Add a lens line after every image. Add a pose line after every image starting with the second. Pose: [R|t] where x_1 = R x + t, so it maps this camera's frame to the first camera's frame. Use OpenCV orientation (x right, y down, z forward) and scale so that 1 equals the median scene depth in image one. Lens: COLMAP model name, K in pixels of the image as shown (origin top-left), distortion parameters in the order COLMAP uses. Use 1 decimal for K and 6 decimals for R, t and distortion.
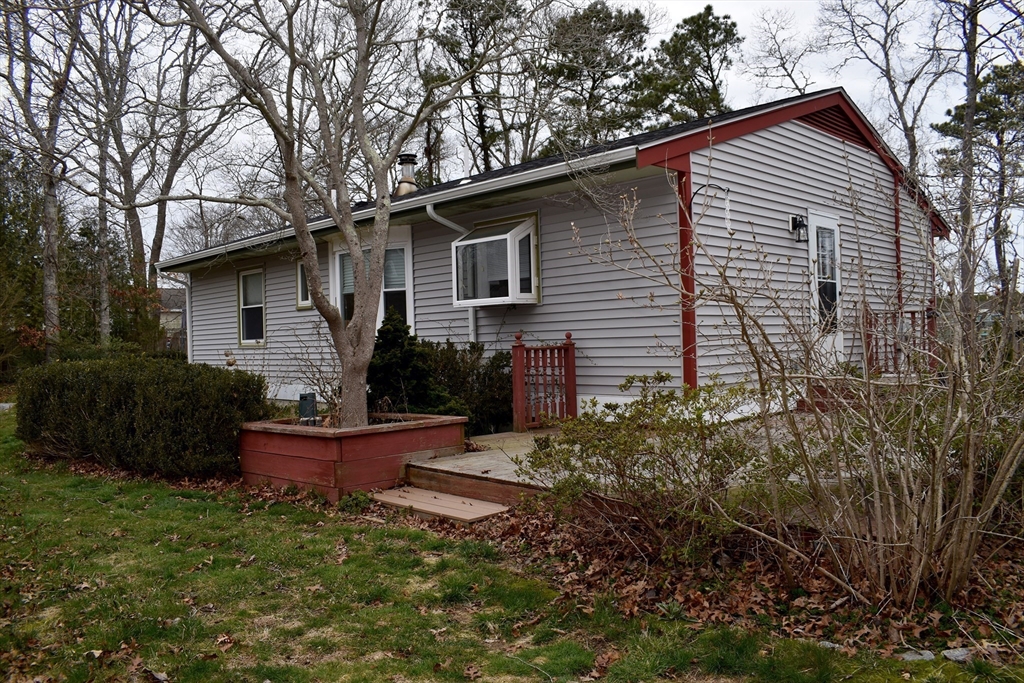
lens RADIAL K [[798.4, 0, 515.7], [0, 798.4, 342.2], [0, 0, 1]] dist [-0.092824, 0.006838]
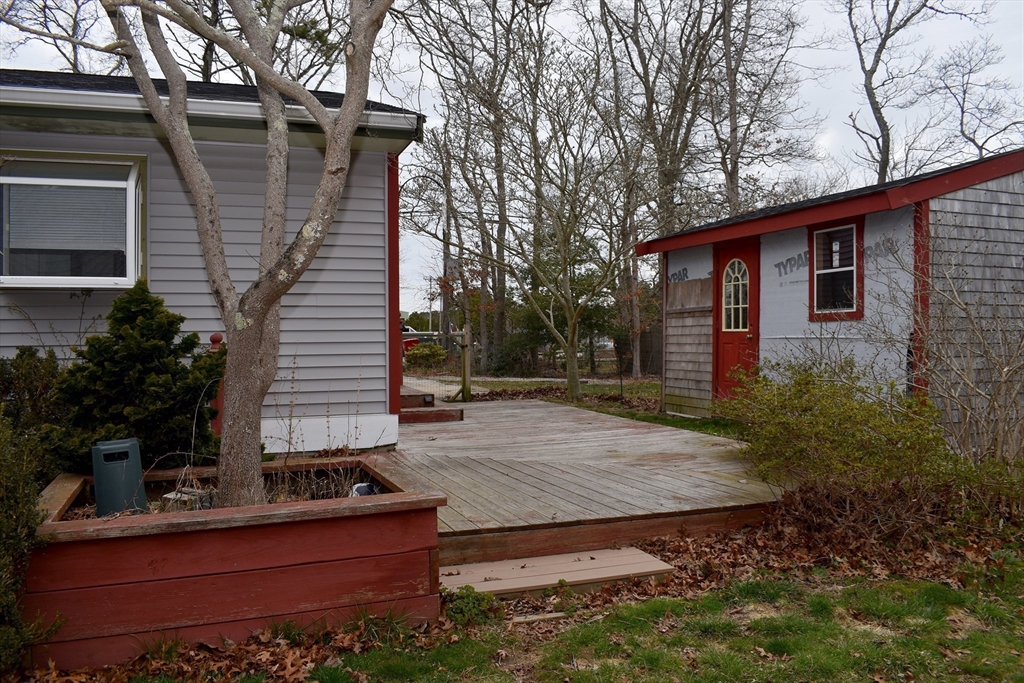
lens RADIAL K [[798.4, 0, 515.7], [0, 798.4, 342.2], [0, 0, 1]] dist [-0.092824, 0.006838]
pose [[0.381187, 0.014910, 0.924378, -0.496223], [0.008521, 0.999771, -0.019639, 0.008317], [-0.924459, 0.015363, 0.380972, 0.523291]]
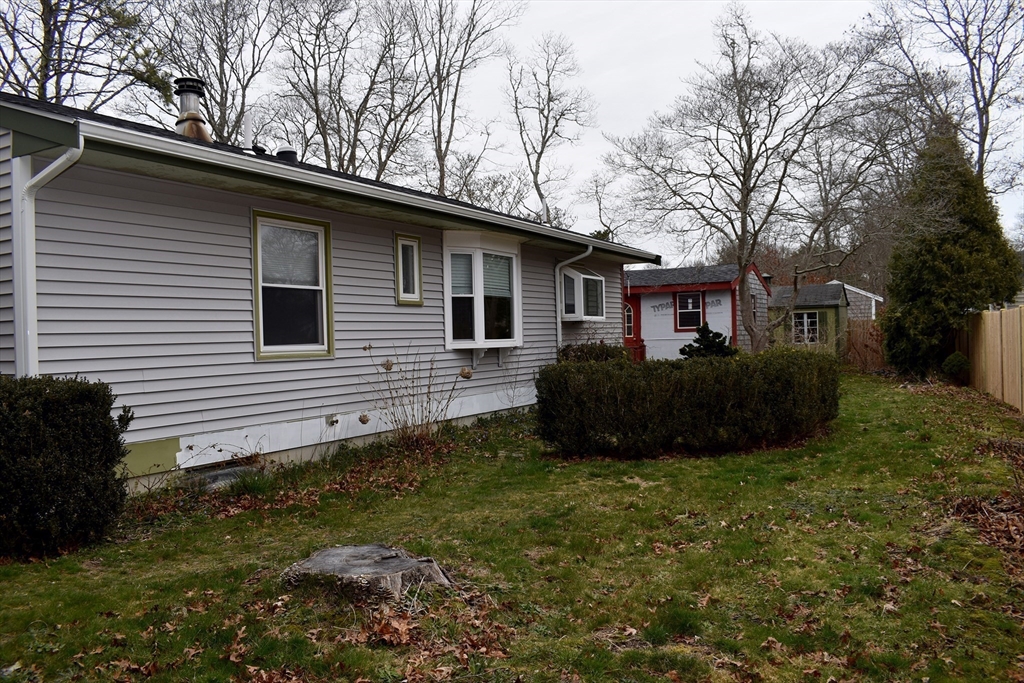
lens RADIAL K [[798.4, 0, 515.7], [0, 798.4, 342.2], [0, 0, 1]] dist [-0.092824, 0.006838]
pose [[-0.289443, 0.033224, 0.956619, -0.907364], [0.045350, 0.998751, -0.020965, 0.013761], [-0.956120, 0.037315, -0.290588, 0.991281]]
